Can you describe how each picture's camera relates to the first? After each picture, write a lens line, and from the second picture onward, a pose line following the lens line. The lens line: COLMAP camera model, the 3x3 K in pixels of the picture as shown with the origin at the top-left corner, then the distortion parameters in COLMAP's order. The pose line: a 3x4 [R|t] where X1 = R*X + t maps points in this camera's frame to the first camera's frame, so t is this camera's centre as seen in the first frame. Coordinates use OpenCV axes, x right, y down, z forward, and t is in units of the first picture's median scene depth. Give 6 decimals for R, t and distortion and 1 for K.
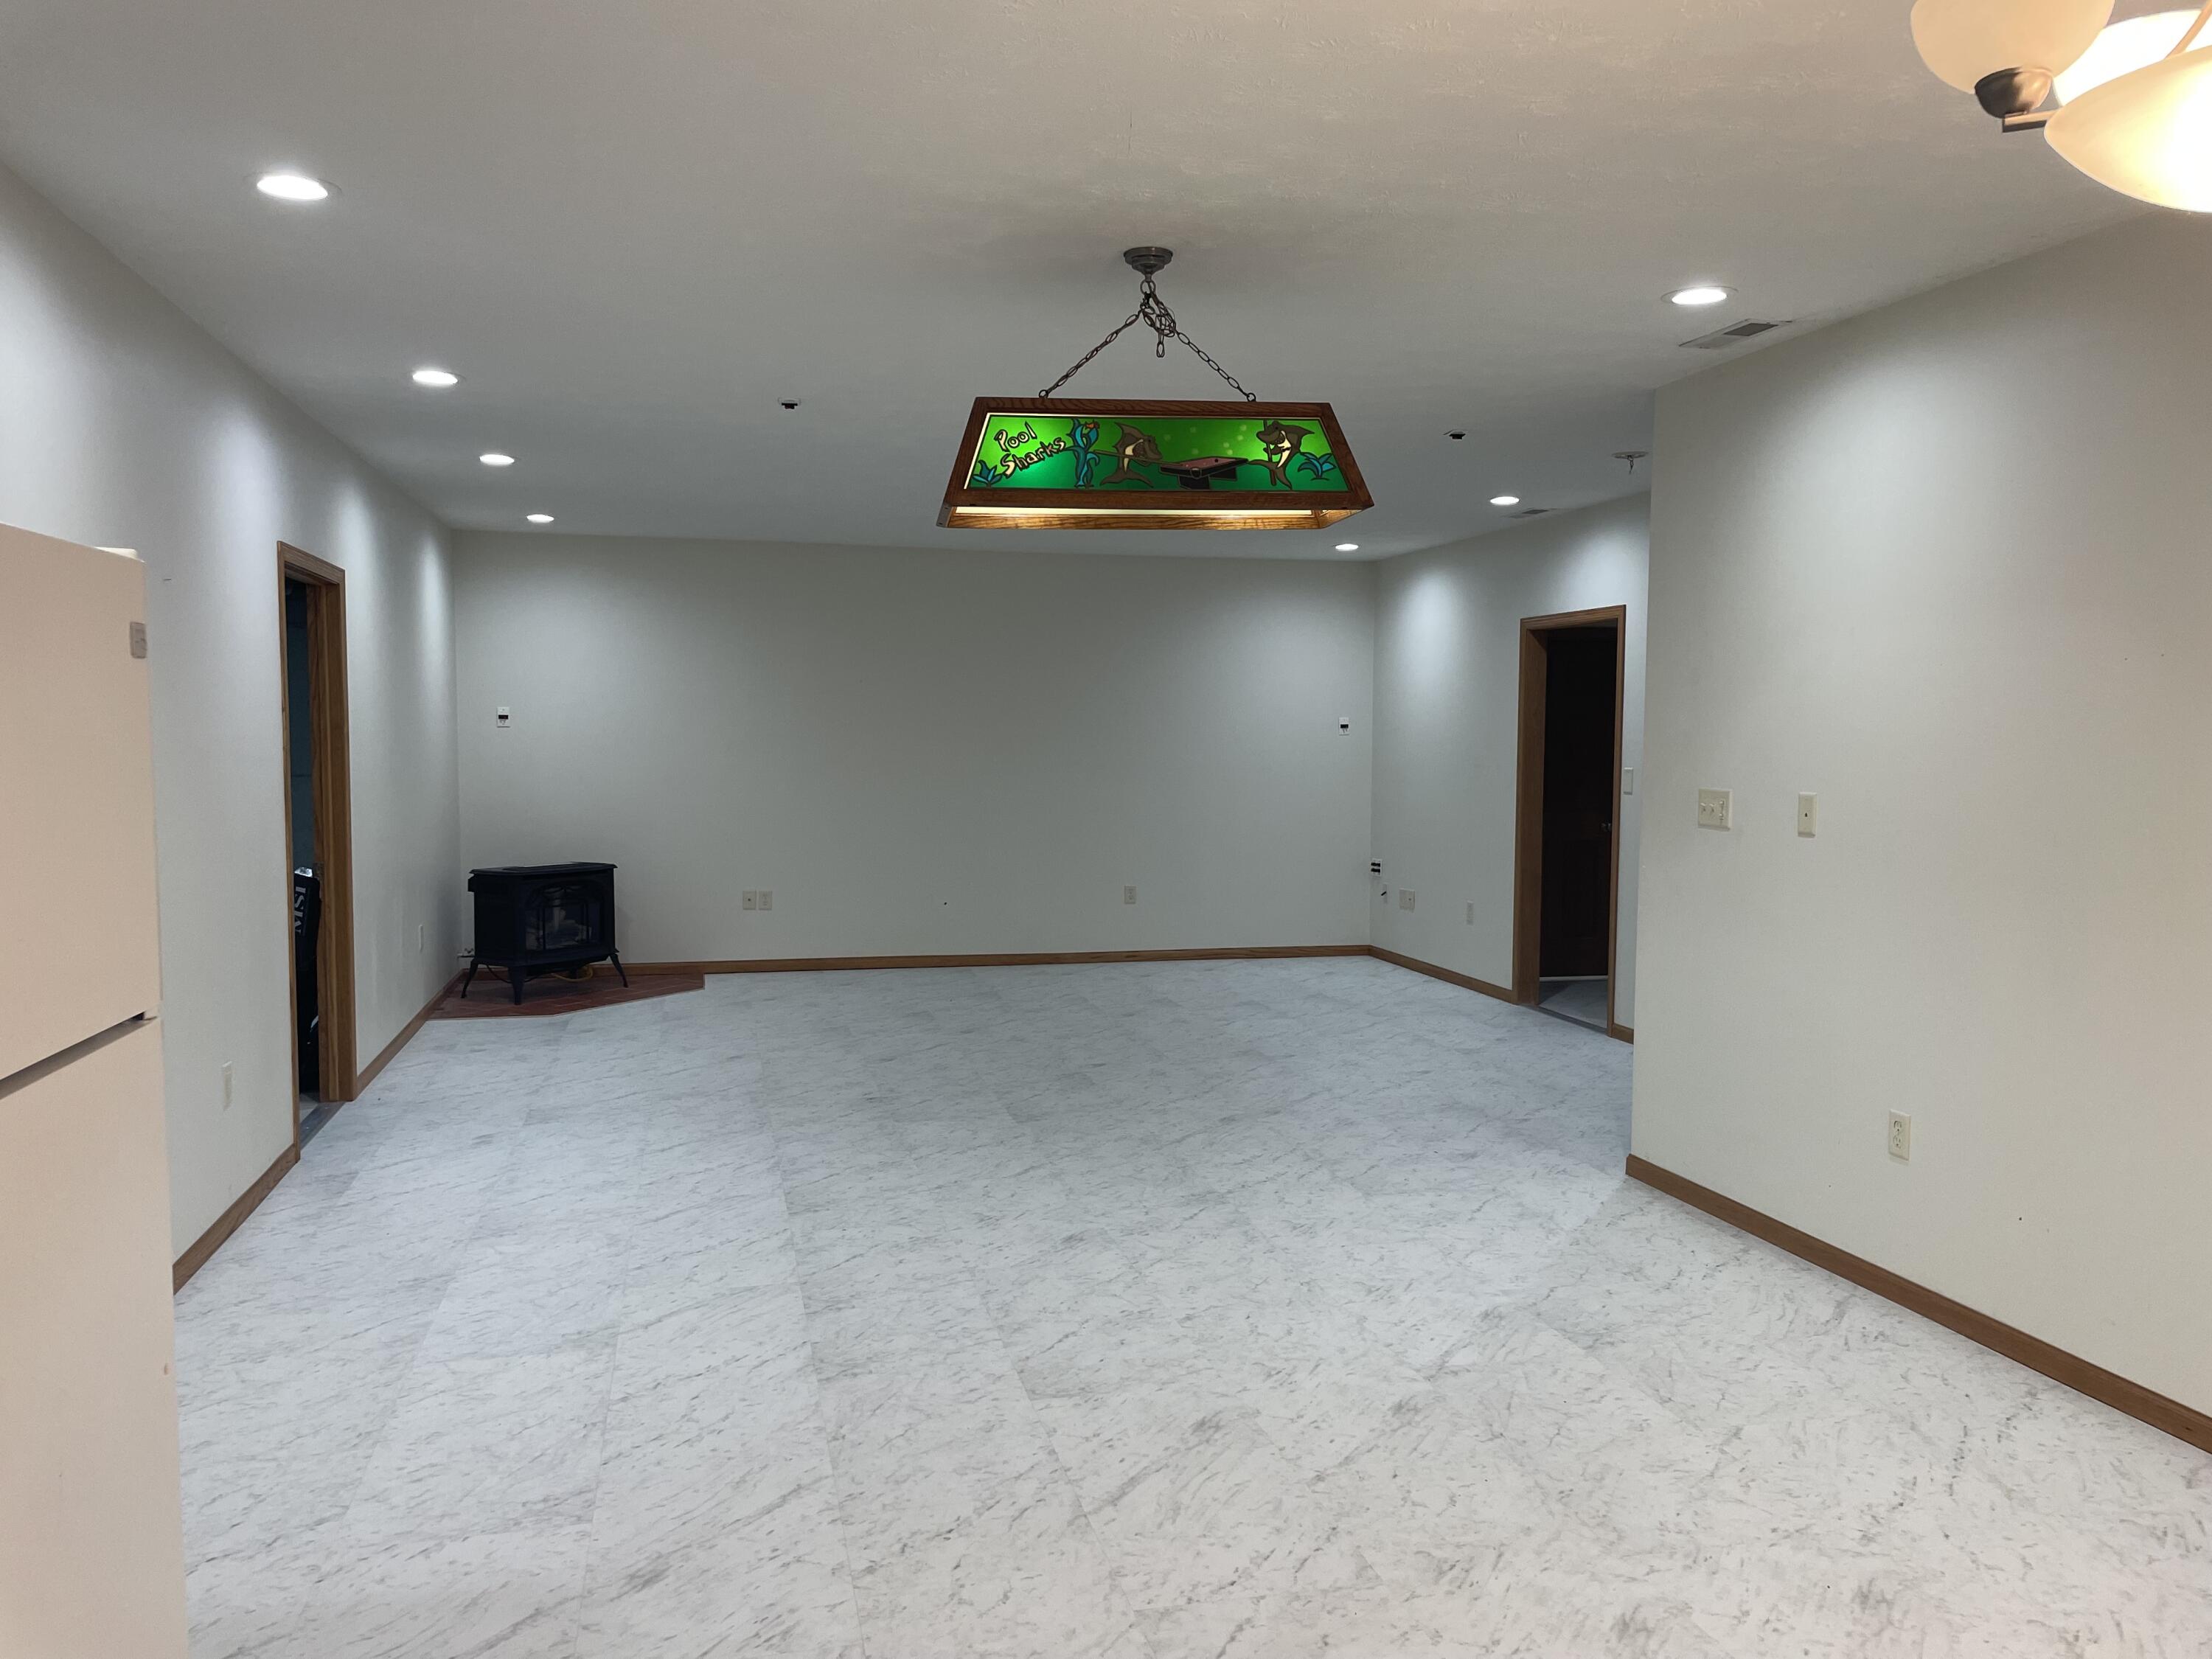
lens RADIAL K [[1677.4, 0, 1104.9], [0, 1677.4, 832.9], [0, 0, 1]] dist [0.069383, -0.057196]
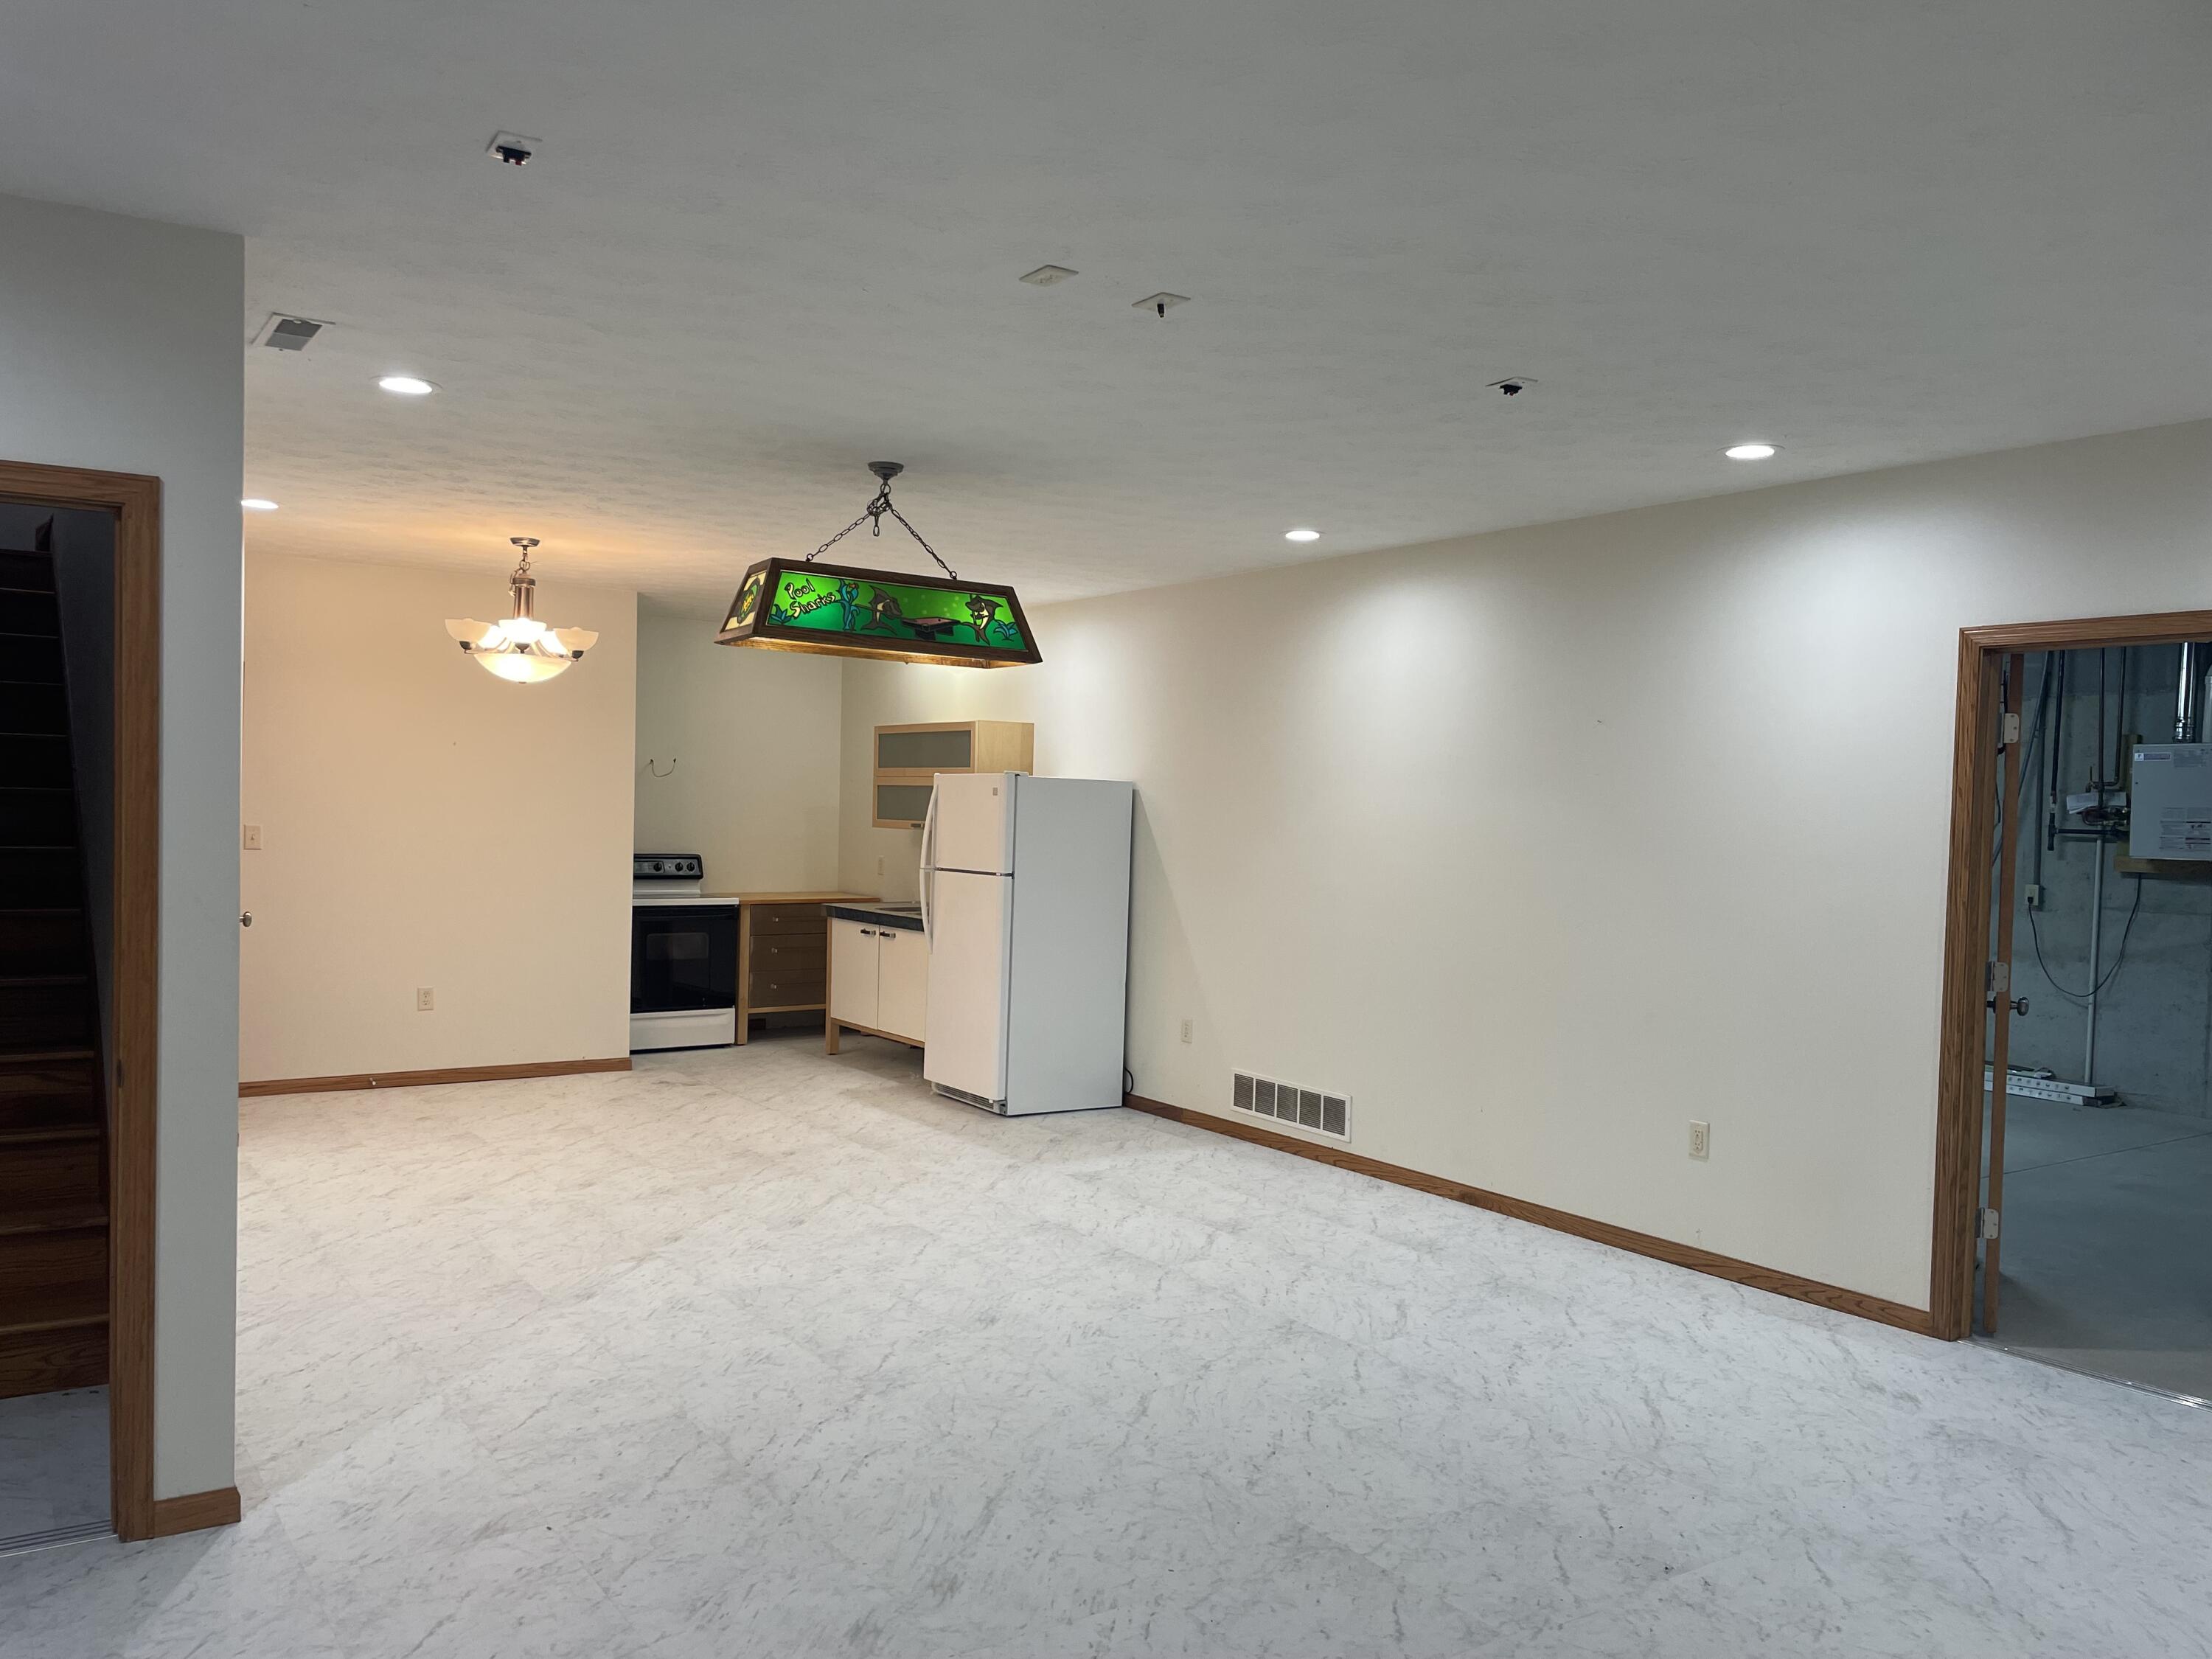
lens RADIAL K [[1677.4, 0, 1106.3], [0, 1677.4, 836.0], [0, 0, 1]] dist [0.069383, -0.057196]
pose [[-0.931857, -0.023103, -0.362088, 0.302642], [-0.053008, 0.995931, 0.072875, -0.129885], [0.358931, 0.087103, -0.929291, 2.047871]]
